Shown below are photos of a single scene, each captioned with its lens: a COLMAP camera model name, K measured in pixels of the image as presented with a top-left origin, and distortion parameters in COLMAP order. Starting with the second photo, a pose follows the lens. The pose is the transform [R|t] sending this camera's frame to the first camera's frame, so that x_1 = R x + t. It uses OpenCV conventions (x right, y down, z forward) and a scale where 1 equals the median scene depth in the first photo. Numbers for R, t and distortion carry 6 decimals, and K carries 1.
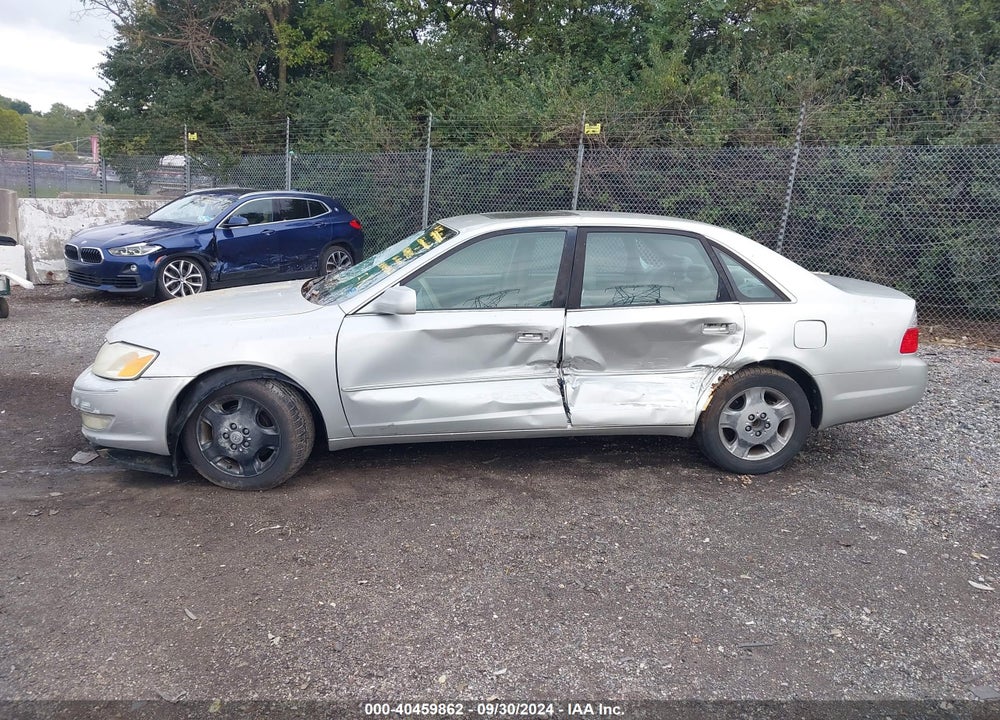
lens RADIAL K [[787.5, 0, 505.0], [0, 787.5, 390.3], [0, 0, 1]] dist [0.013998, -0.000632]
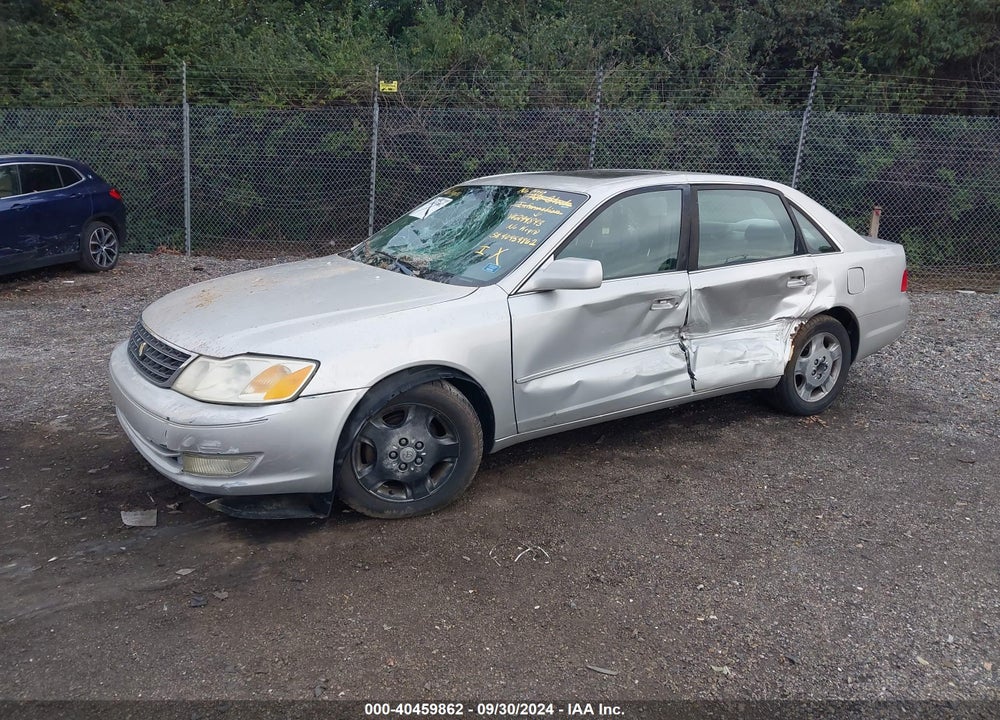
lens RADIAL K [[803.7, 0, 498.7], [0, 803.7, 372.0], [0, 0, 1]] dist [0.000993, 0.012925]
pose [[0.905612, -0.117121, 0.407615, -0.545237], [0.109359, 0.993098, 0.042384, -0.047440], [-0.409766, 0.006193, 0.912170, 0.183645]]
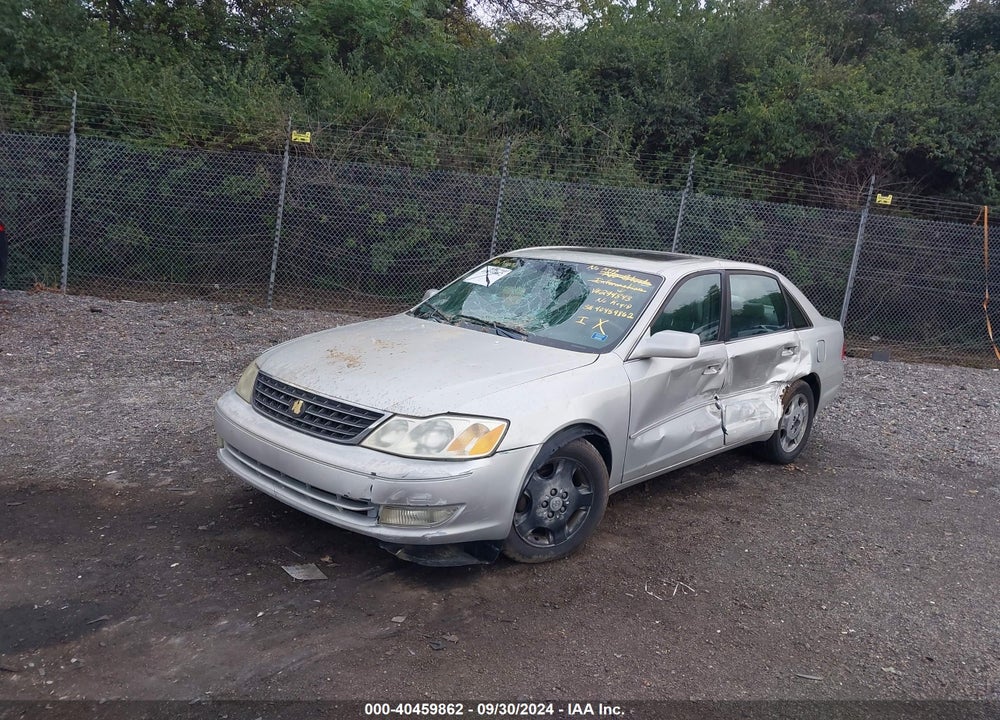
lens RADIAL K [[813.7, 0, 500.0], [0, 813.7, 360.0], [0, 0, 1]] dist [0.005206, 0.006702]
pose [[0.776214, -0.068482, 0.626739, -0.905410], [0.090942, 0.995849, -0.003819, -0.101531], [-0.623876, 0.059961, 0.779220, 0.272974]]
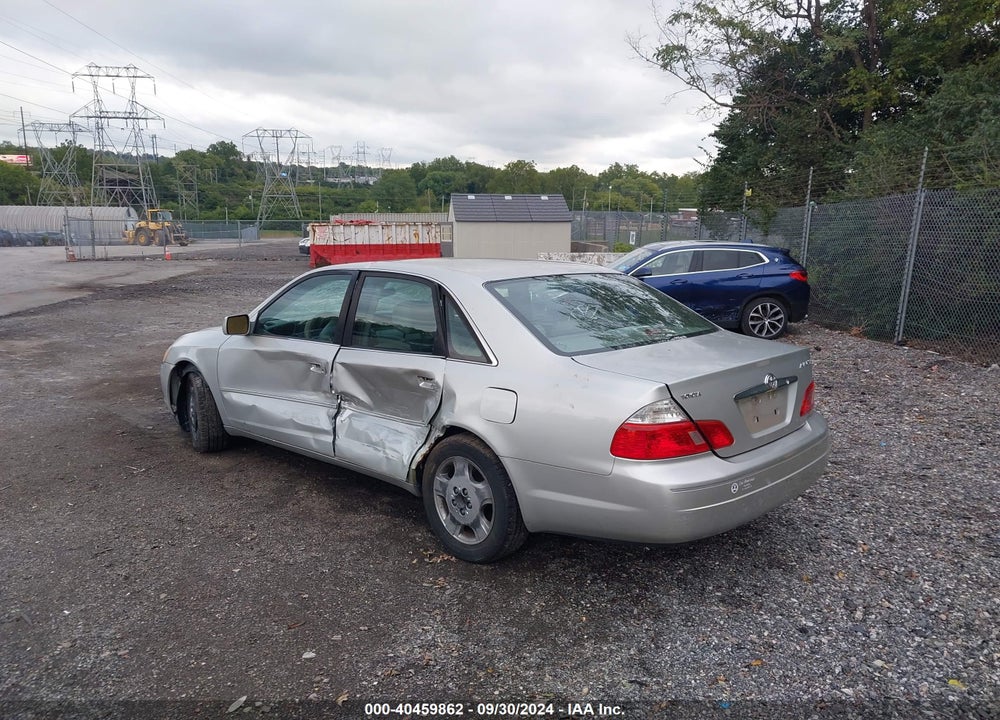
lens RADIAL K [[813.7, 0, 500.0], [0, 813.7, 360.0], [0, 0, 1]] dist [0.005206, 0.006702]
pose [[0.608562, 0.104182, -0.786637, 1.072219], [-0.185490, 0.982555, -0.013371, -0.107949], [0.771522, 0.154050, 0.617271, 0.474143]]
